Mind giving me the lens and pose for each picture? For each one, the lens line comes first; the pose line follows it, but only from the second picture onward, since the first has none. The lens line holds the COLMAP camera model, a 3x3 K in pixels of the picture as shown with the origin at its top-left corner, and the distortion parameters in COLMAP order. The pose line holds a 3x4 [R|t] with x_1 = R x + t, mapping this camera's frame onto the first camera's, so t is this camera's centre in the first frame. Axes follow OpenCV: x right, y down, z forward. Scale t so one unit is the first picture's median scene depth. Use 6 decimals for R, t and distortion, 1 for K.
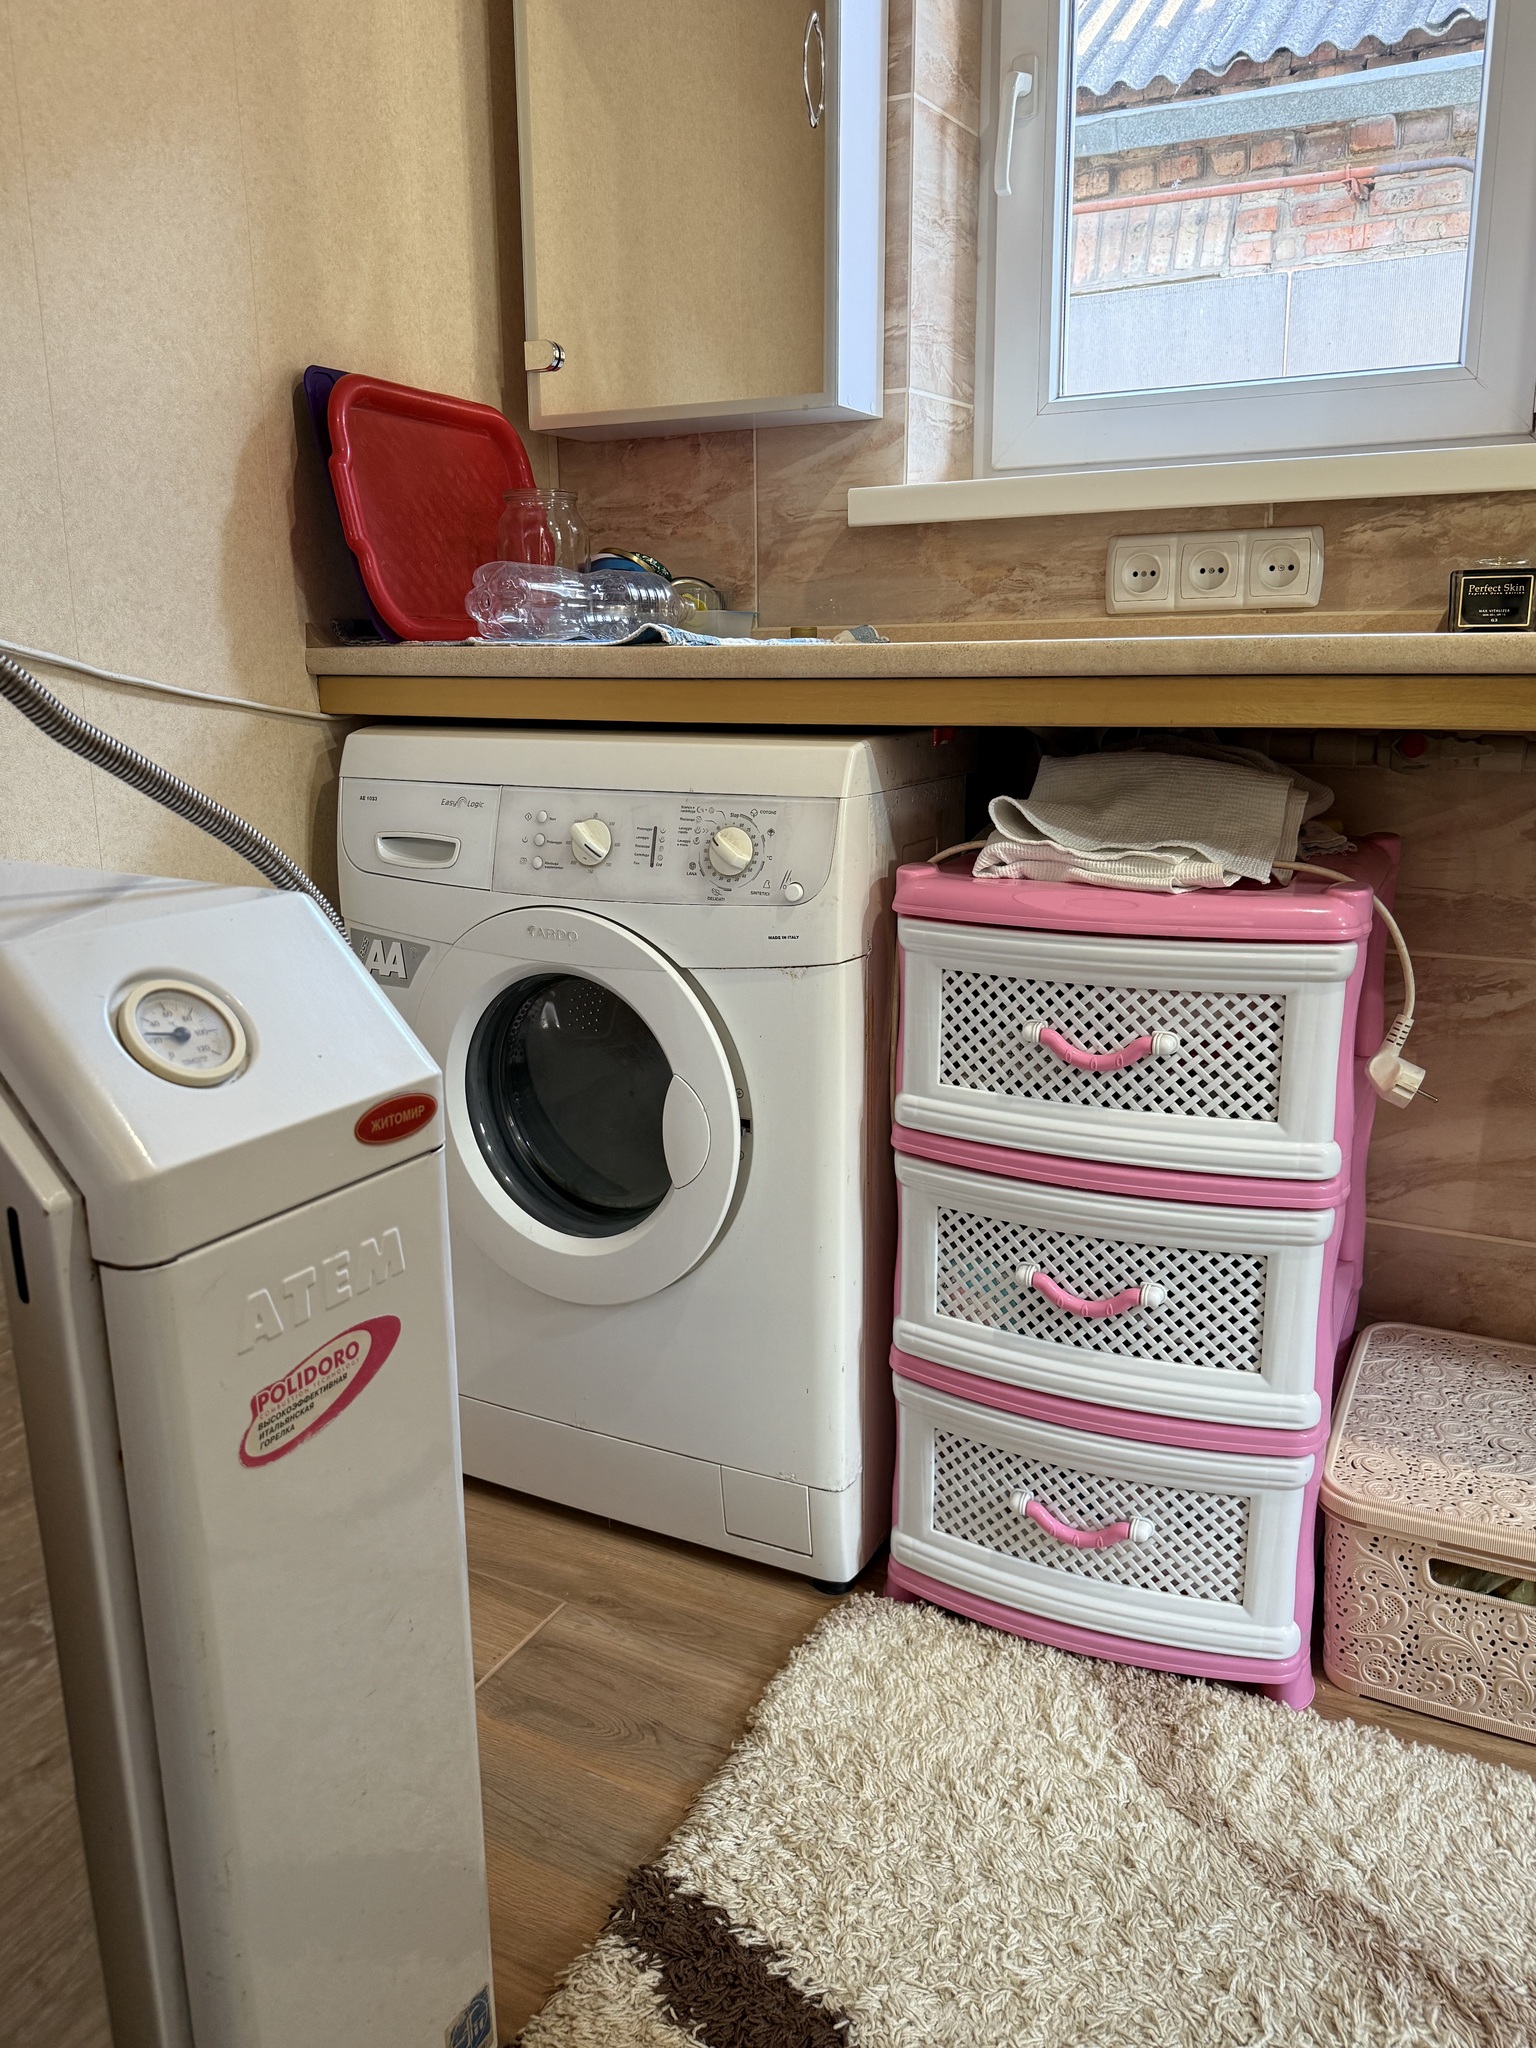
lens RADIAL K [[1506.7, 0, 755.4], [0, 1506.7, 1016.0], [0, 0, 1]] dist [0.056207, -0.093829]
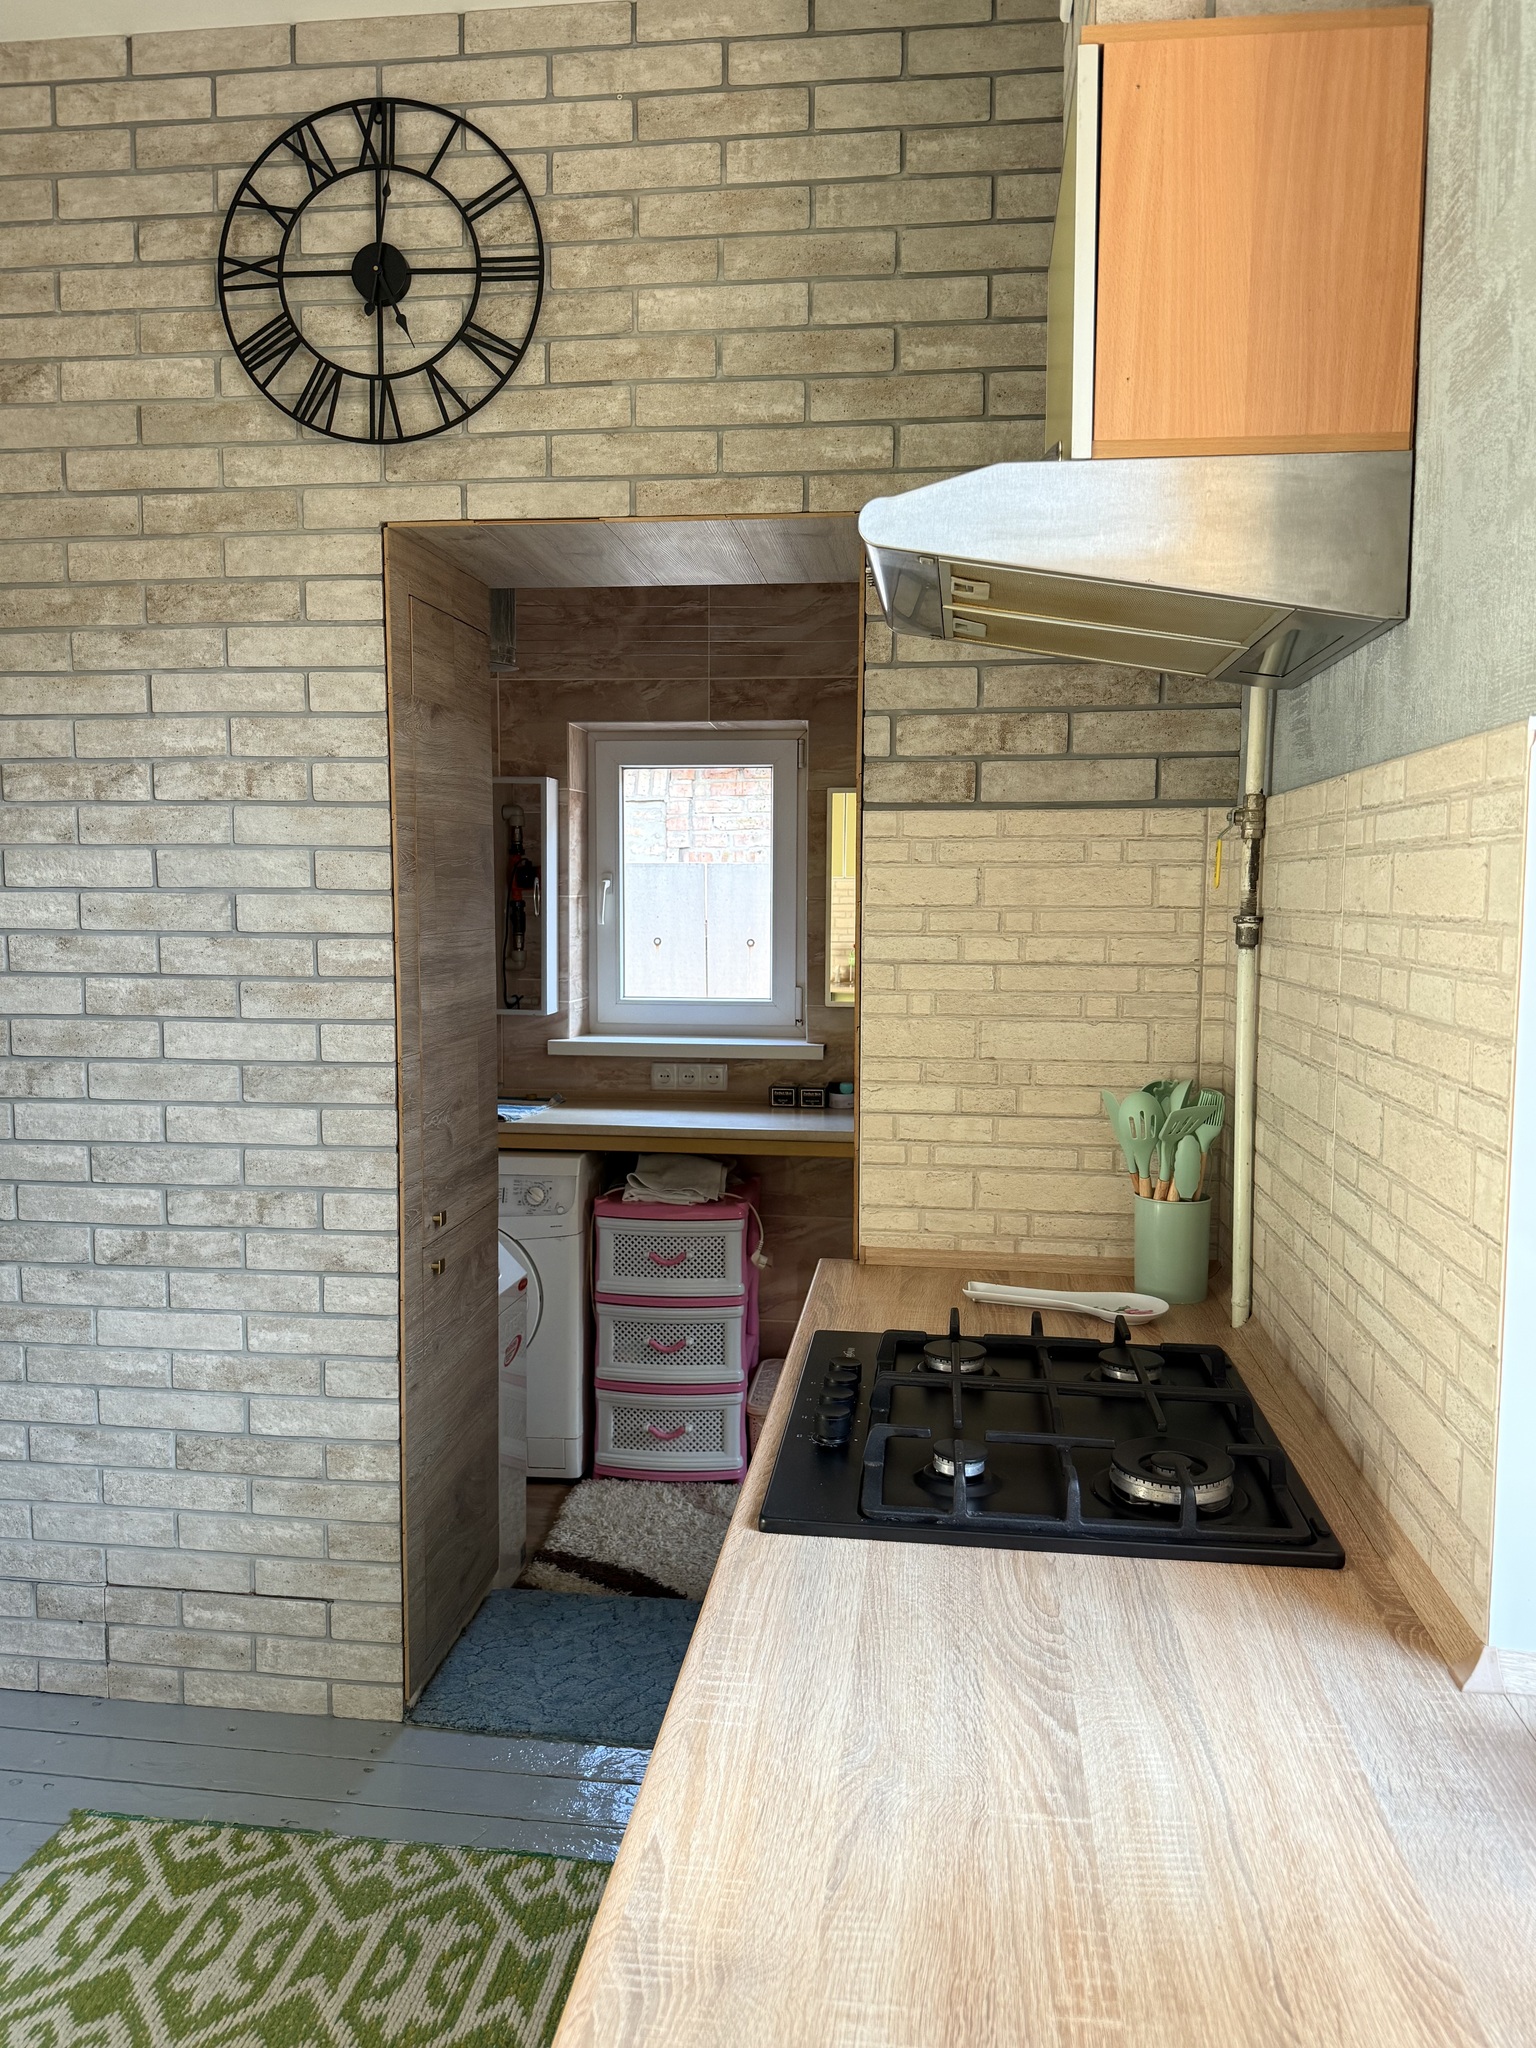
lens RADIAL K [[1506.7, 0, 768.6], [0, 1506.7, 1008.3], [0, 0, 1]] dist [0.056207, -0.093829]
pose [[0.933856, -0.011918, 0.357450, -0.578766], [0.066716, 0.987706, -0.141368, -0.029207], [-0.351371, 0.155865, 0.923171, -1.703110]]
